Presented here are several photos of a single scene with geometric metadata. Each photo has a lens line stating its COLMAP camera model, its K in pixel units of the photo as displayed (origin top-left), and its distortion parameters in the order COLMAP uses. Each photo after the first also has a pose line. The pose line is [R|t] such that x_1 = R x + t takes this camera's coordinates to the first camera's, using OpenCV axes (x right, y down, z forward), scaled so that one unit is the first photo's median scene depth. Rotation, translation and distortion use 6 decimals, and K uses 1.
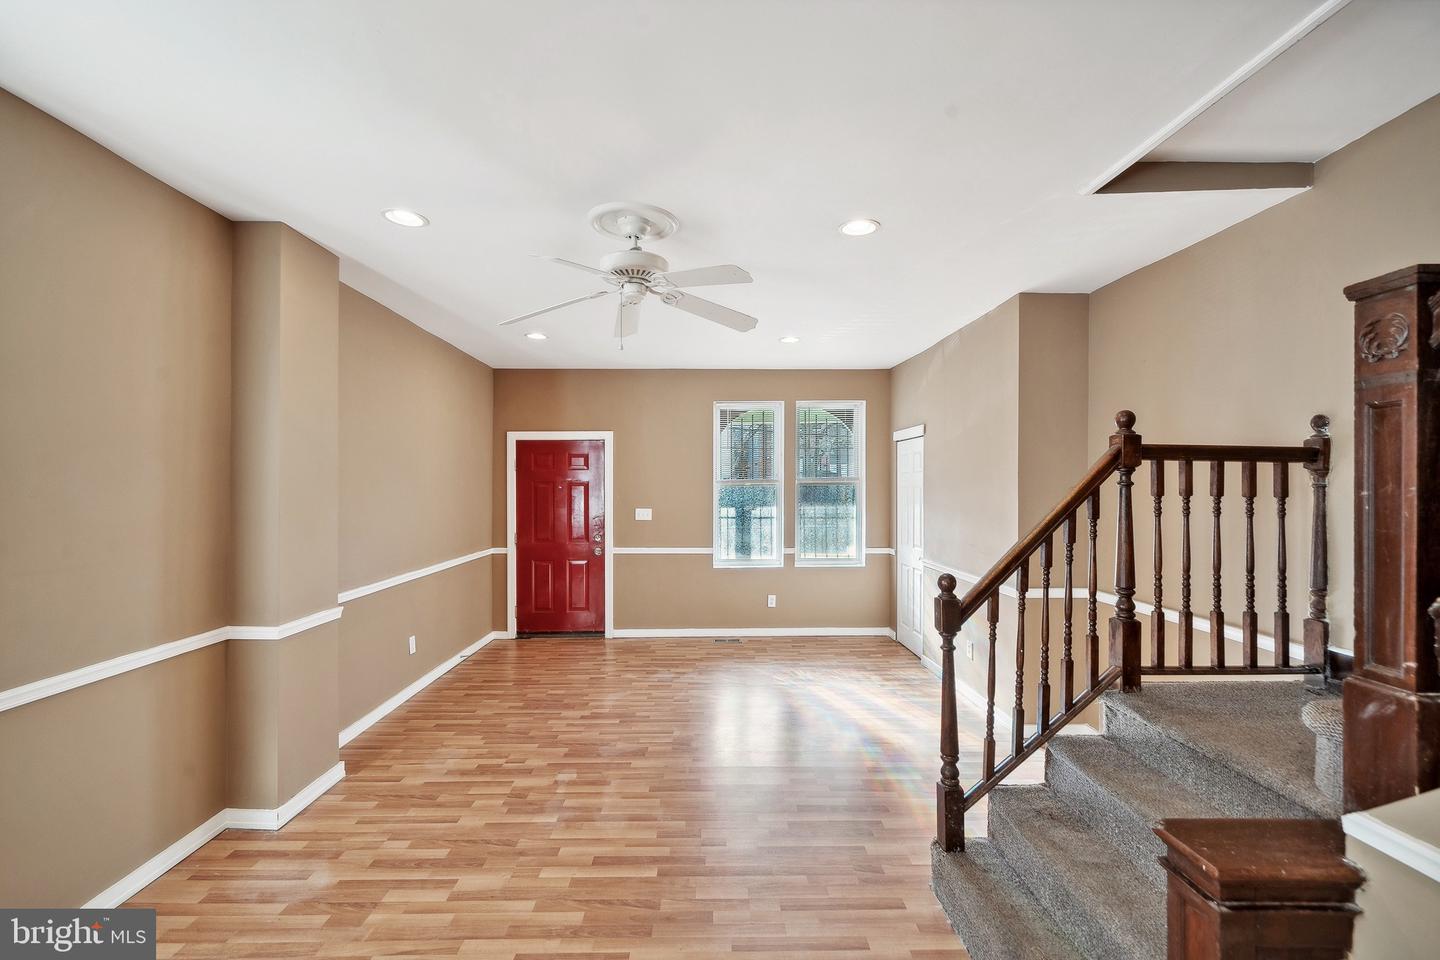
lens RADIAL K [[575.6, 0, 739.2], [0, 575.6, 488.8], [0, 0, 1]] dist [0.000912, 0.000693]
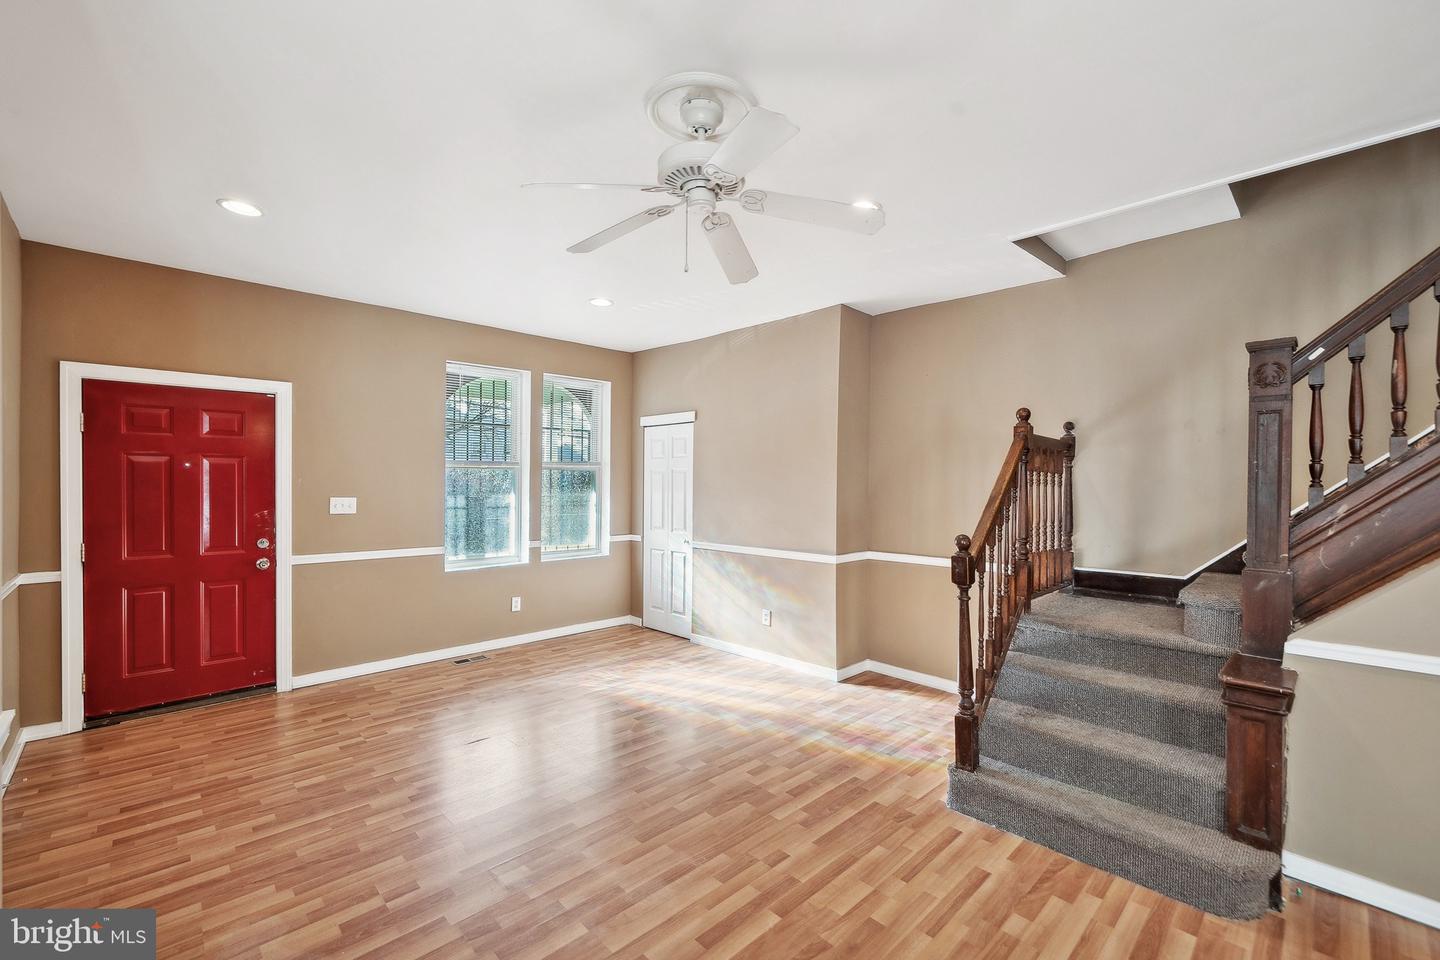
lens RADIAL K [[575.6, 0, 716.0], [0, 575.6, 489.2], [0, 0, 1]] dist [0.000912, 0.000693]
pose [[0.754258, -0.002663, 0.656573, -0.327104], [-0.002700, 0.999971, 0.007158, 0.020550], [-0.656573, -0.007171, 0.754228, 0.189636]]
